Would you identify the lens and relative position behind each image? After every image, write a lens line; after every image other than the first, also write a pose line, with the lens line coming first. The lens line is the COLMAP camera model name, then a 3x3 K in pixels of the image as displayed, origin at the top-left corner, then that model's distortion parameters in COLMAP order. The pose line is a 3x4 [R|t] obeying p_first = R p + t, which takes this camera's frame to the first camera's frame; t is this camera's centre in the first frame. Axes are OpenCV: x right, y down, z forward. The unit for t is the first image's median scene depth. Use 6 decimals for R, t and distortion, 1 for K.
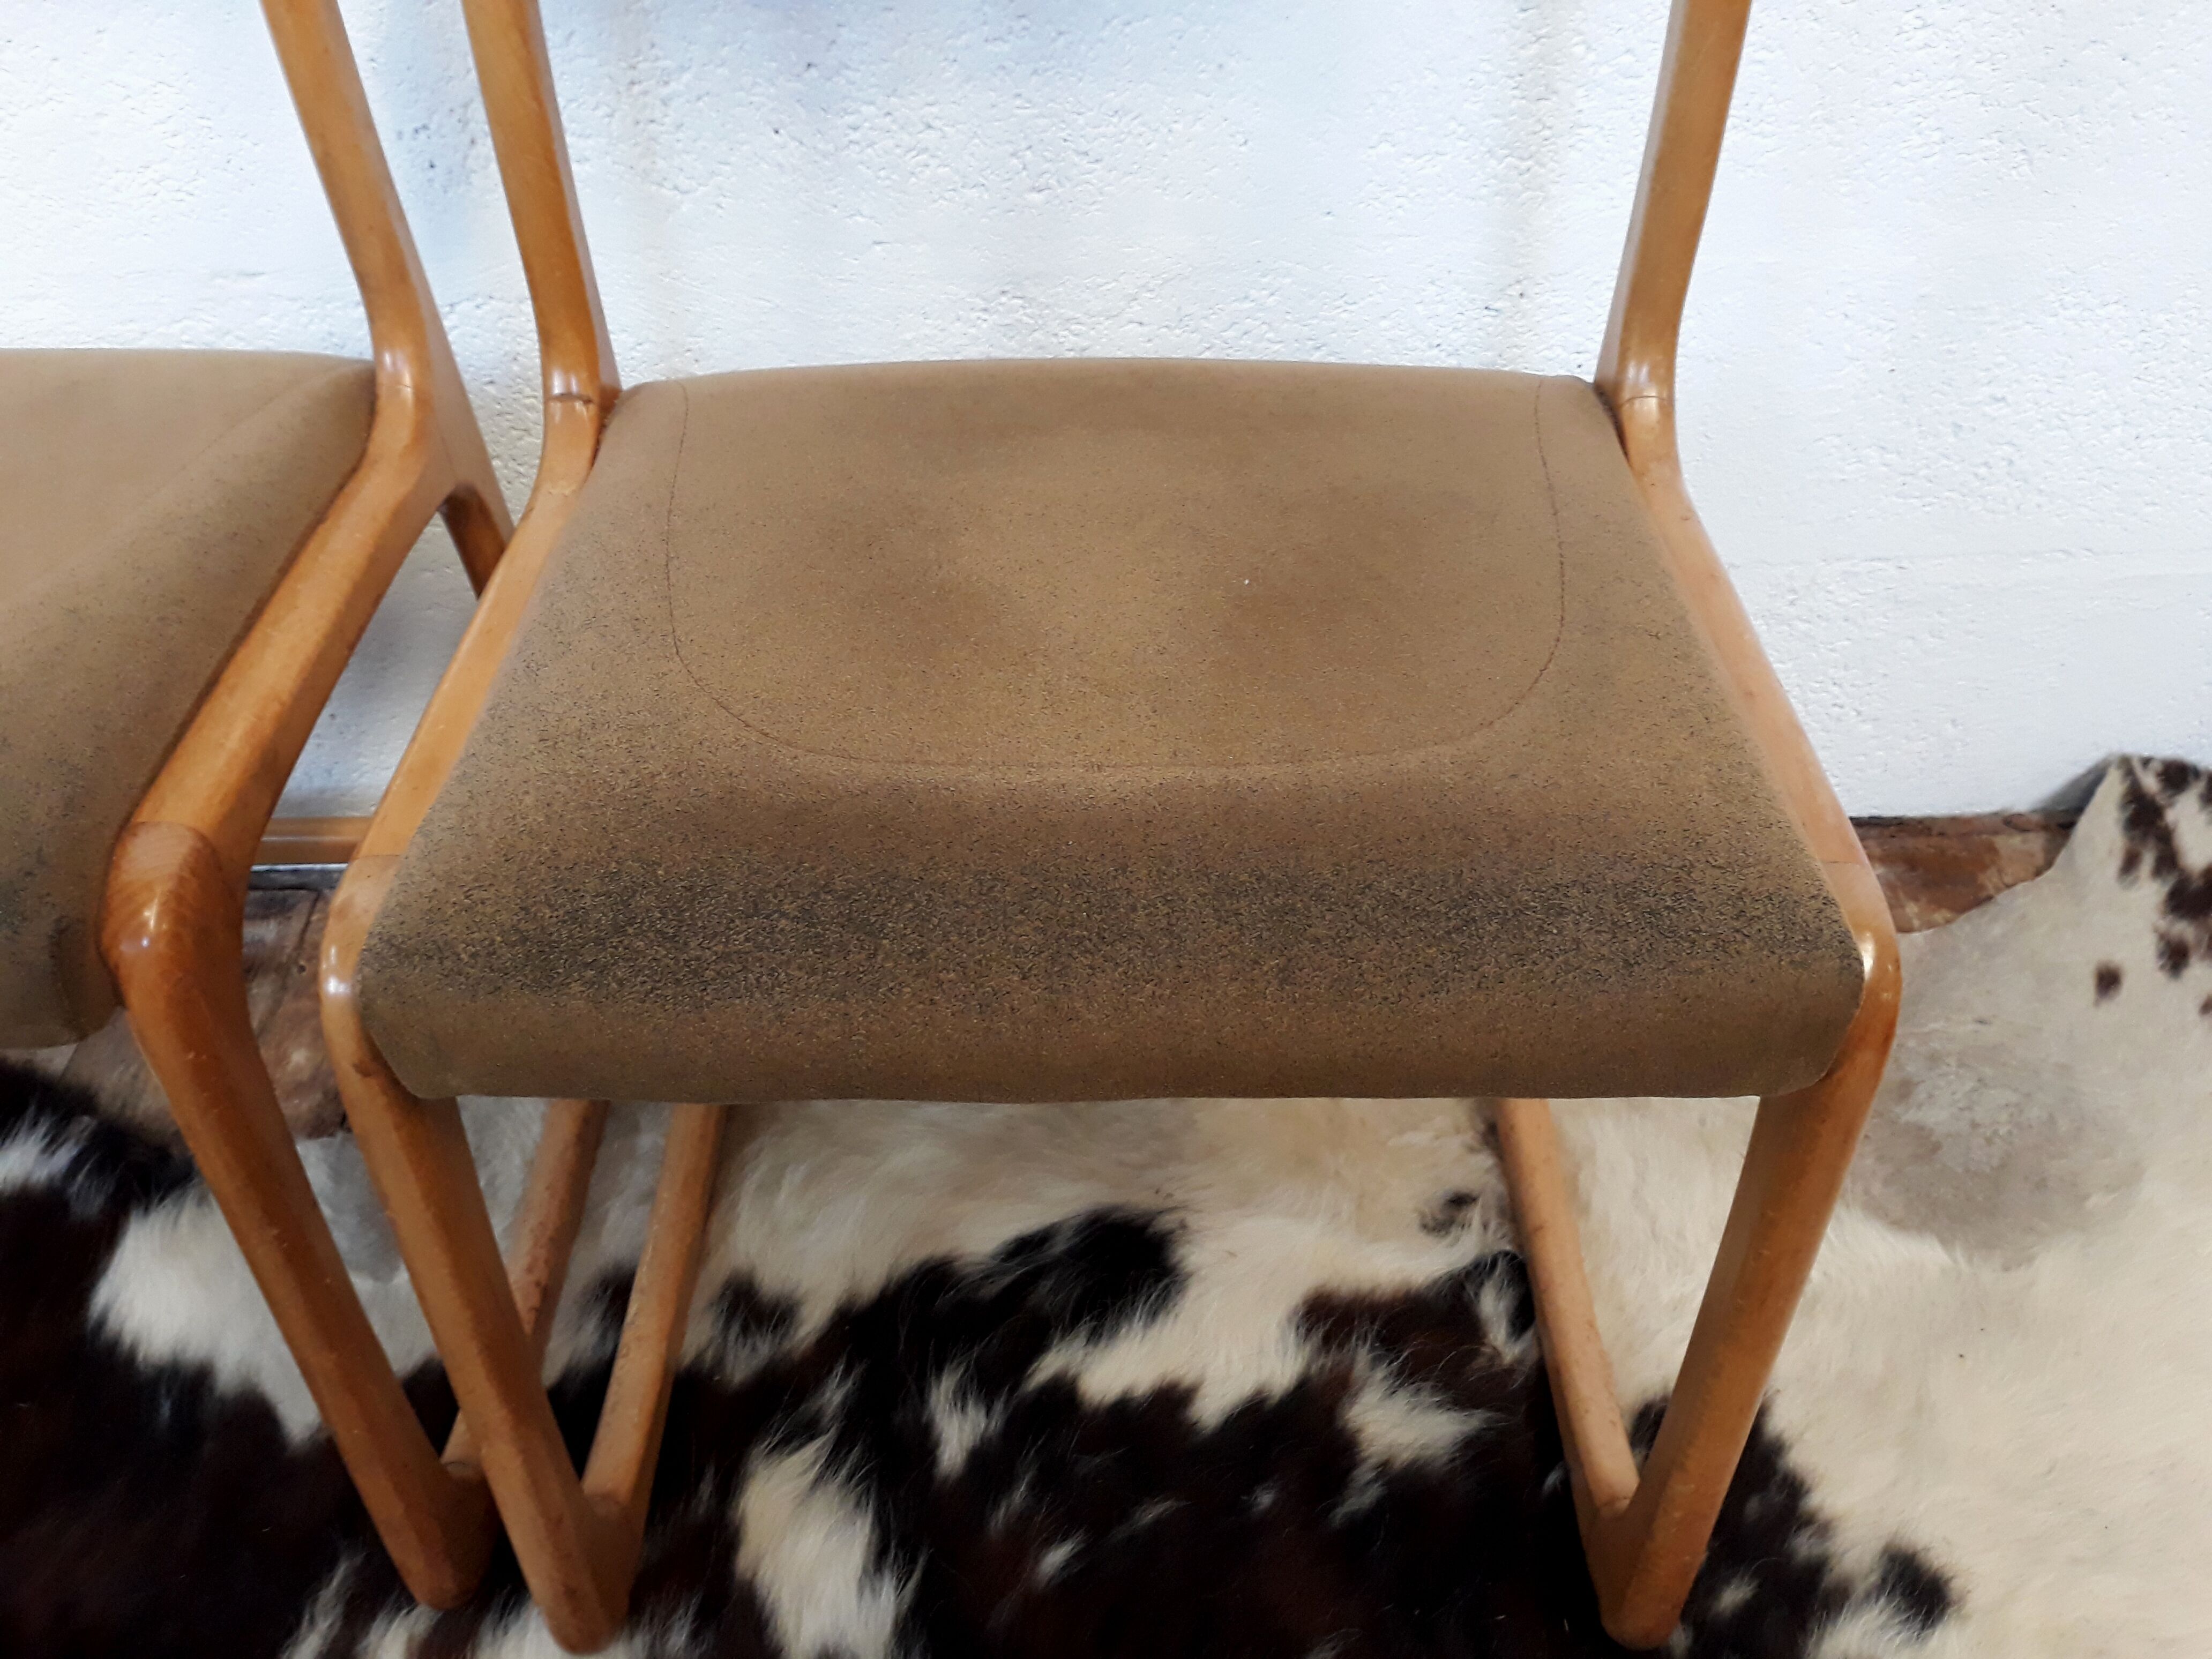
lens RADIAL K [[1741.9, 0, 1100.0], [0, 1741.9, 818.1], [0, 0, 1]] dist [-0.024695, 0.001784]
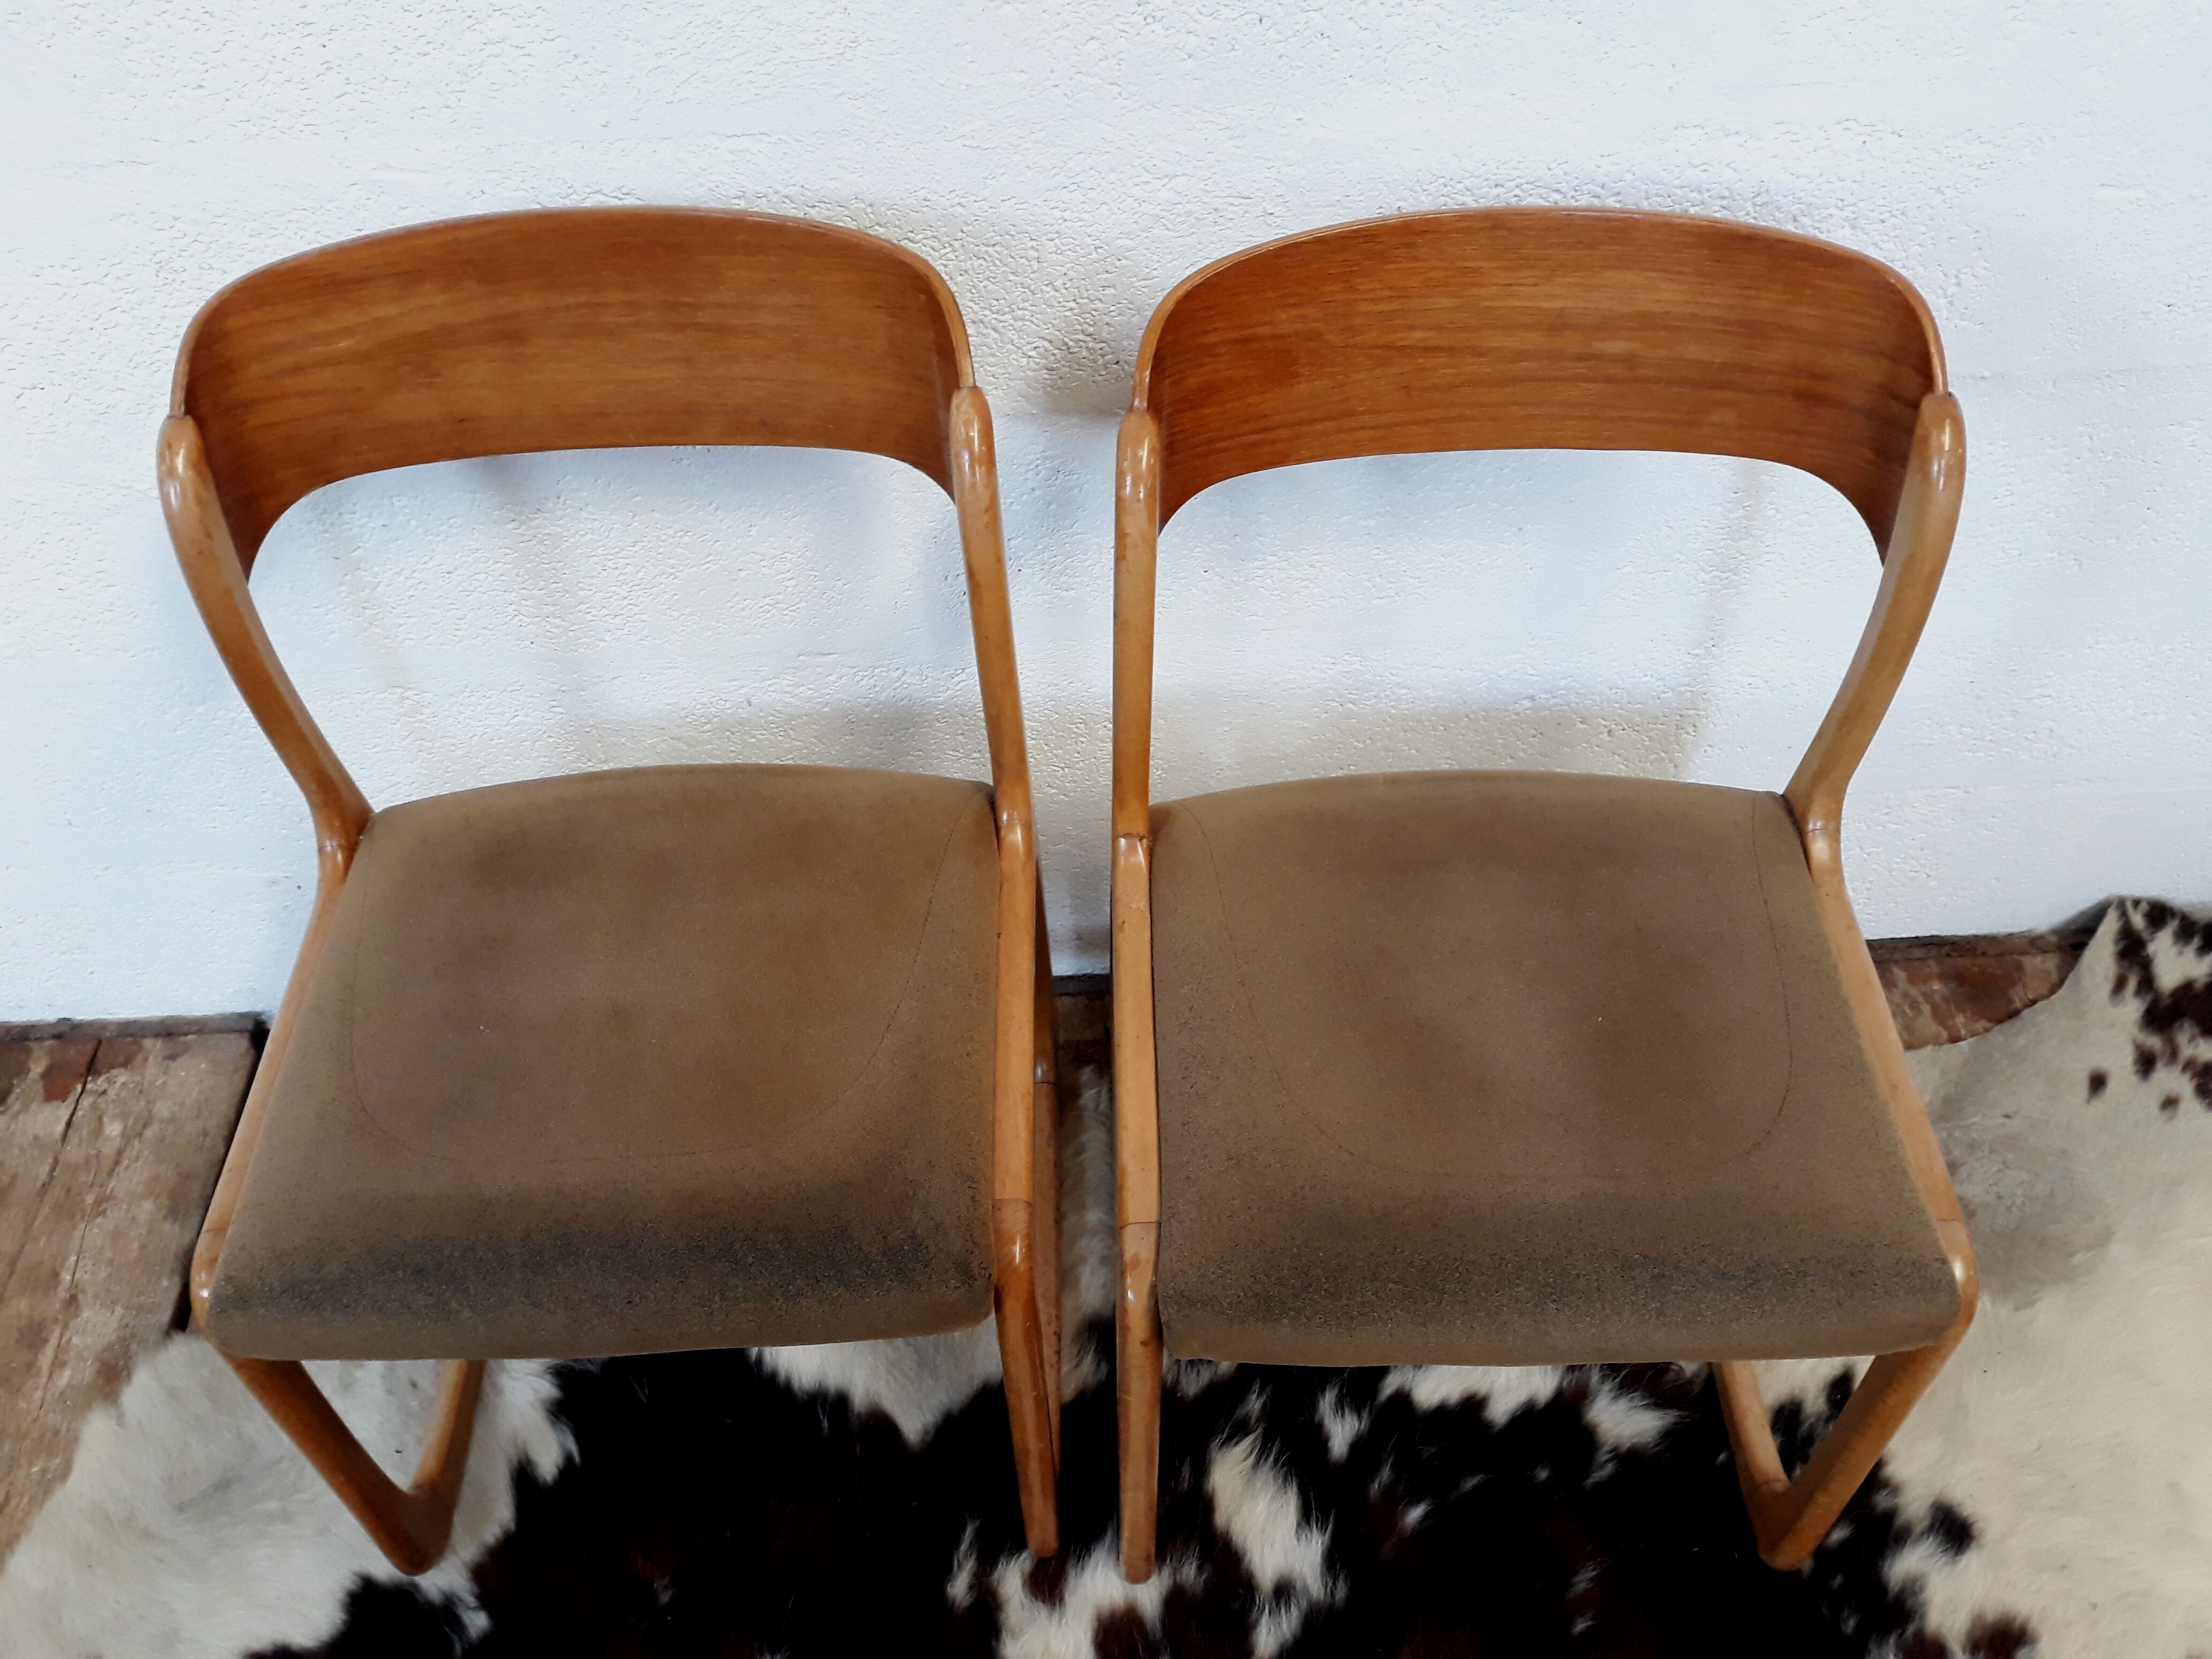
lens RADIAL K [[1729.6, 0, 1102.7], [0, 1729.6, 784.7], [0, 0, 1]] dist [-0.014797, -0.011063]
pose [[0.999926, -0.011844, -0.002930, -0.270290], [0.012122, 0.991604, 0.128745, -0.403415], [0.001381, -0.128771, 0.991673, -0.440327]]
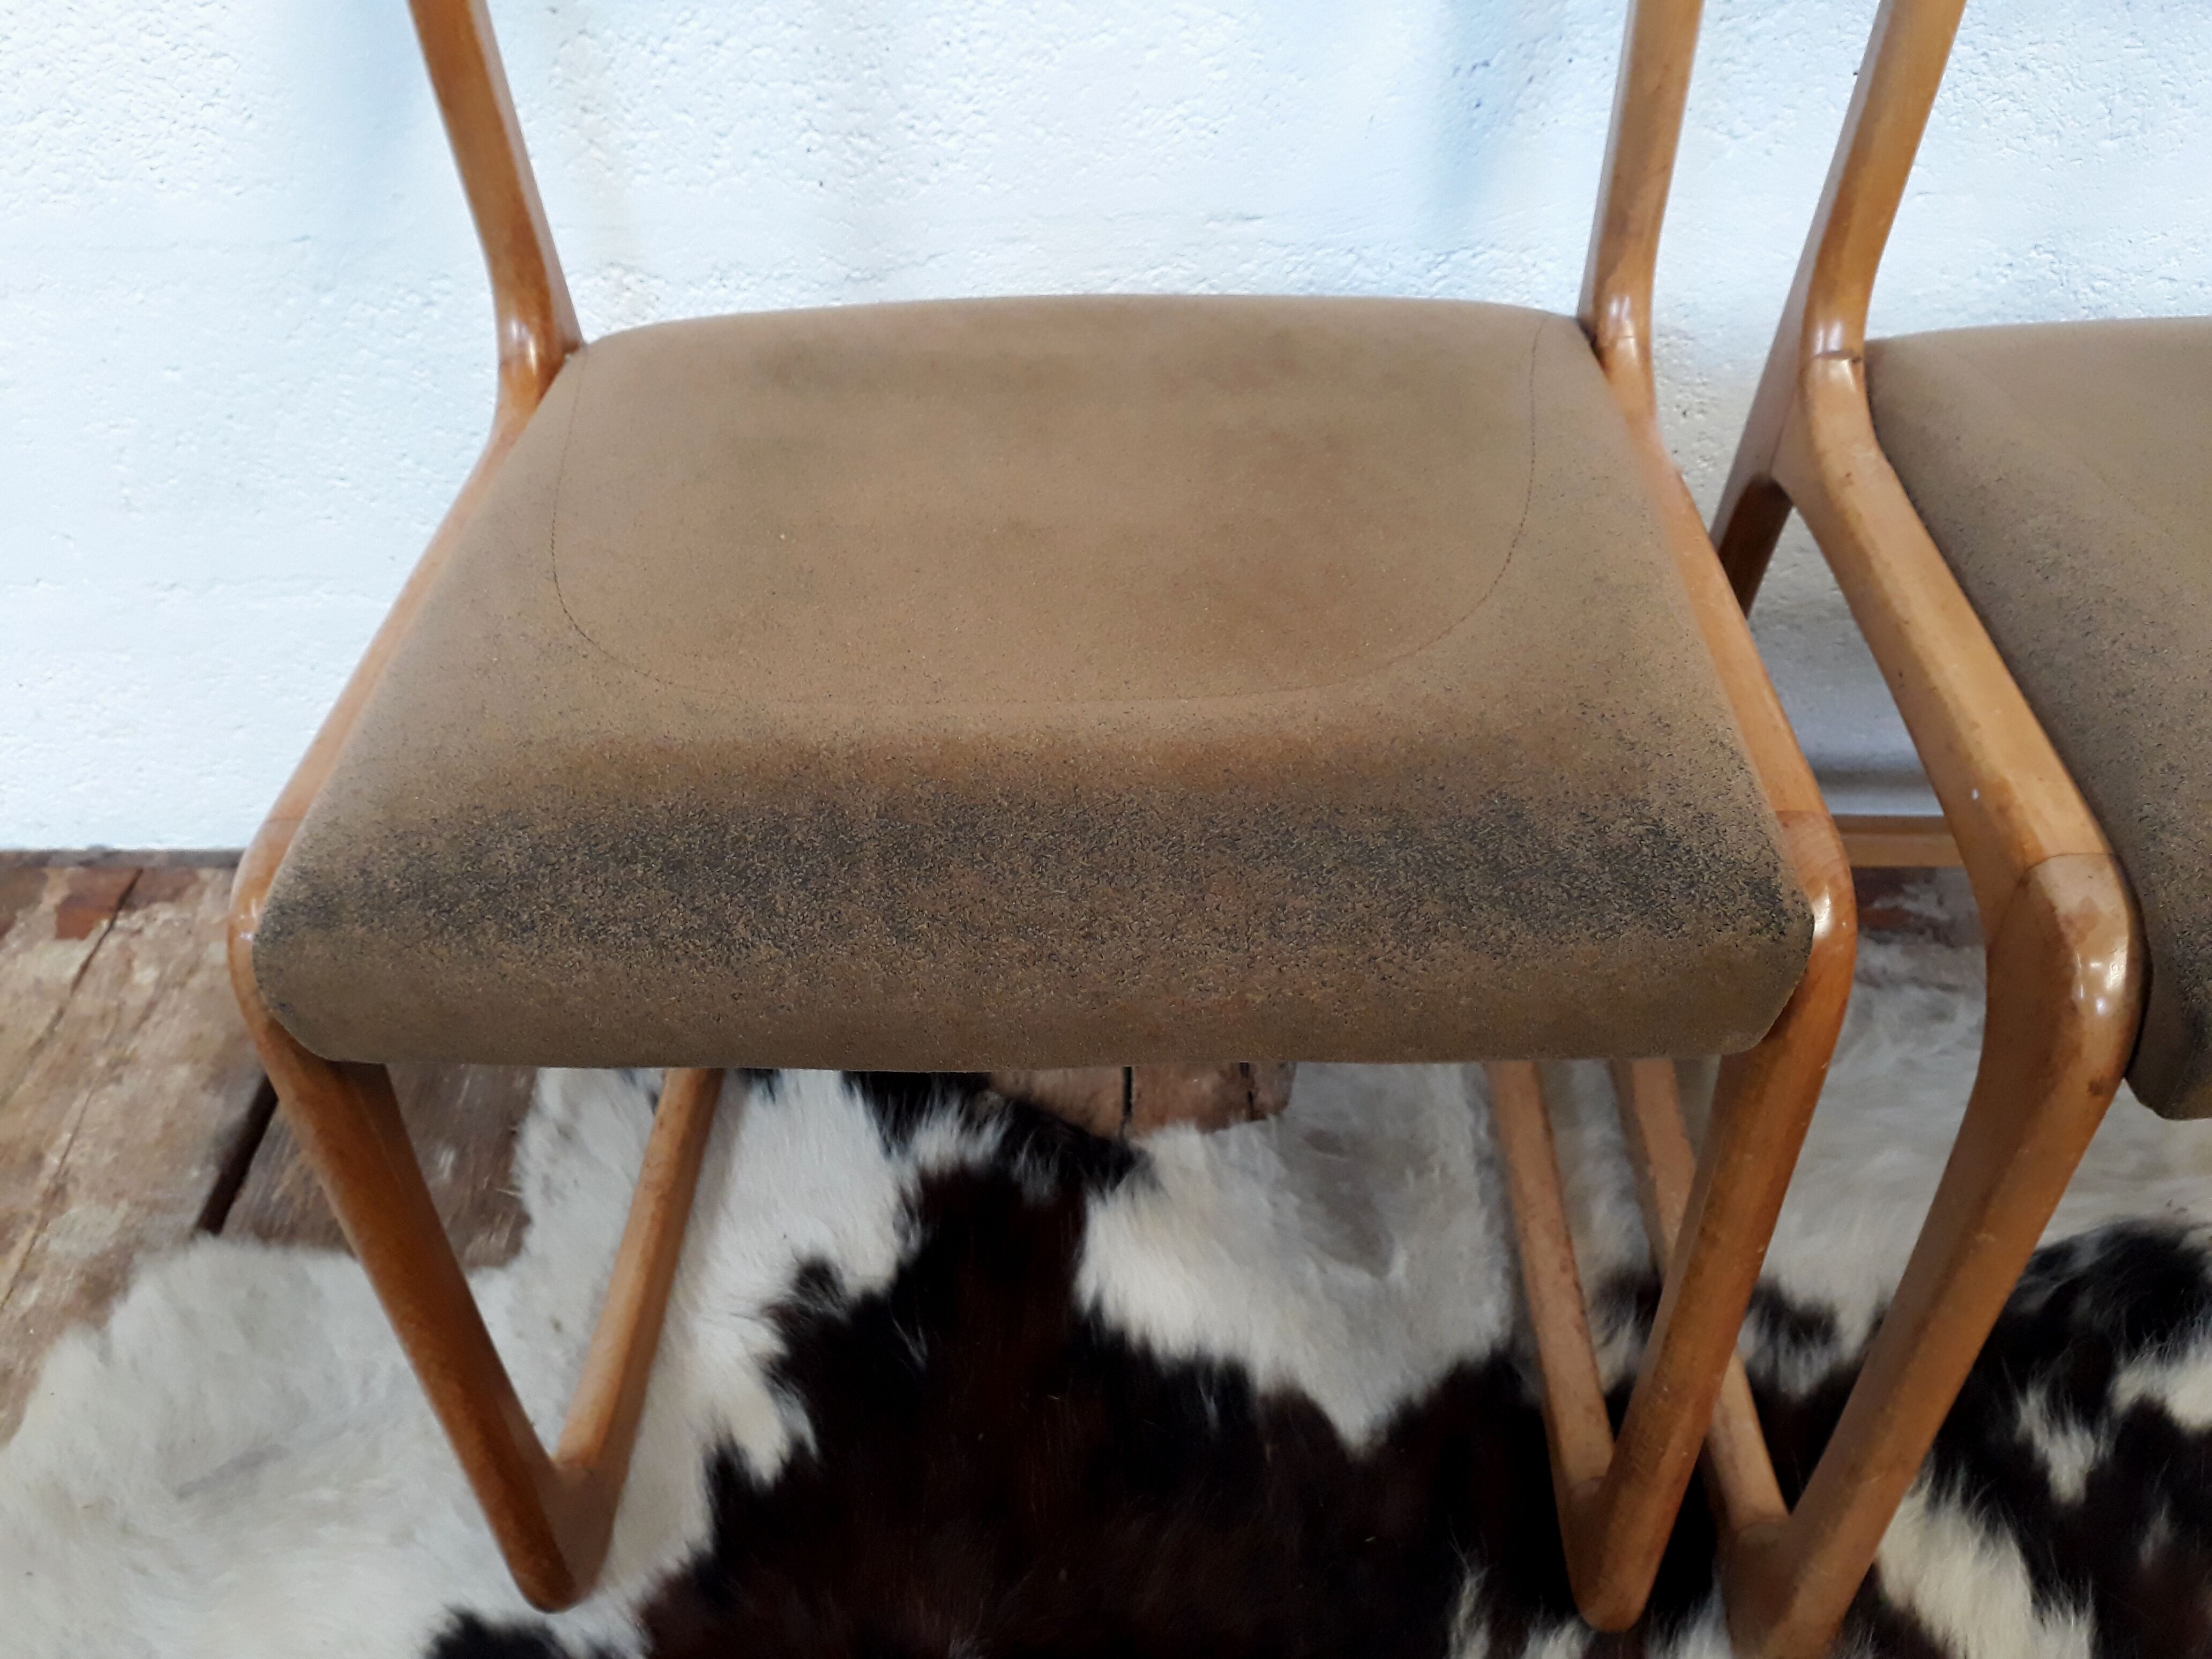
lens RADIAL K [[1741.9, 0, 1100.0], [0, 1741.9, 818.1], [0, 0, 1]] dist [-0.024695, 0.001784]
pose [[0.998502, 0.021292, -0.050412, -0.539513], [-0.020468, 0.999649, 0.016813, 0.000645], [0.050752, -0.015756, 0.998587, 0.038512]]
